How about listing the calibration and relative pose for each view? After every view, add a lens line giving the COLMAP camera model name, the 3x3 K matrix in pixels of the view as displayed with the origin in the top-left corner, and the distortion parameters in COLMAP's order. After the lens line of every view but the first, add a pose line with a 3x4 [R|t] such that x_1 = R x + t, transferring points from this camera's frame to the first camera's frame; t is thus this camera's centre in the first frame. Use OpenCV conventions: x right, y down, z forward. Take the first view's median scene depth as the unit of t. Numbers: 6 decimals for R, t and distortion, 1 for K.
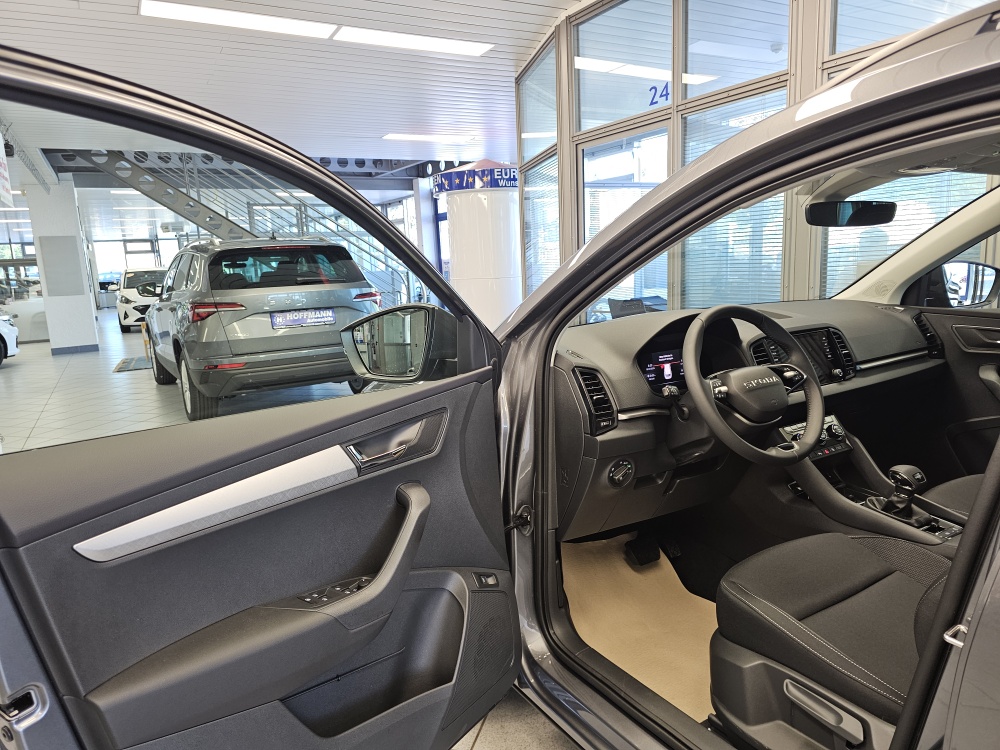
lens RADIAL K [[690.7, 0, 499.5], [0, 690.7, 370.5], [0, 0, 1]] dist [0.122124, -0.163809]
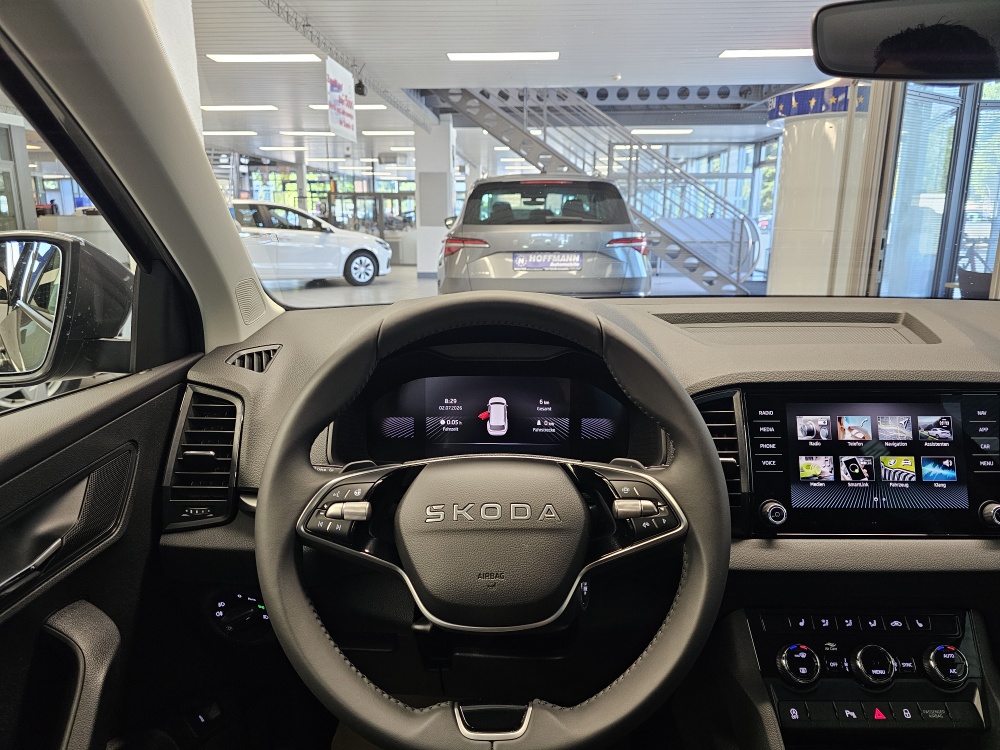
lens RADIAL K [[690.9, 0, 495.7], [0, 690.9, 375.0], [0, 0, 1]] dist [0.070180, -0.063647]
pose [[0.852171, 0.164186, -0.496838, 0.169843], [-0.122887, 0.985738, 0.114973, -0.029542], [0.508629, -0.036921, 0.860194, 0.218702]]
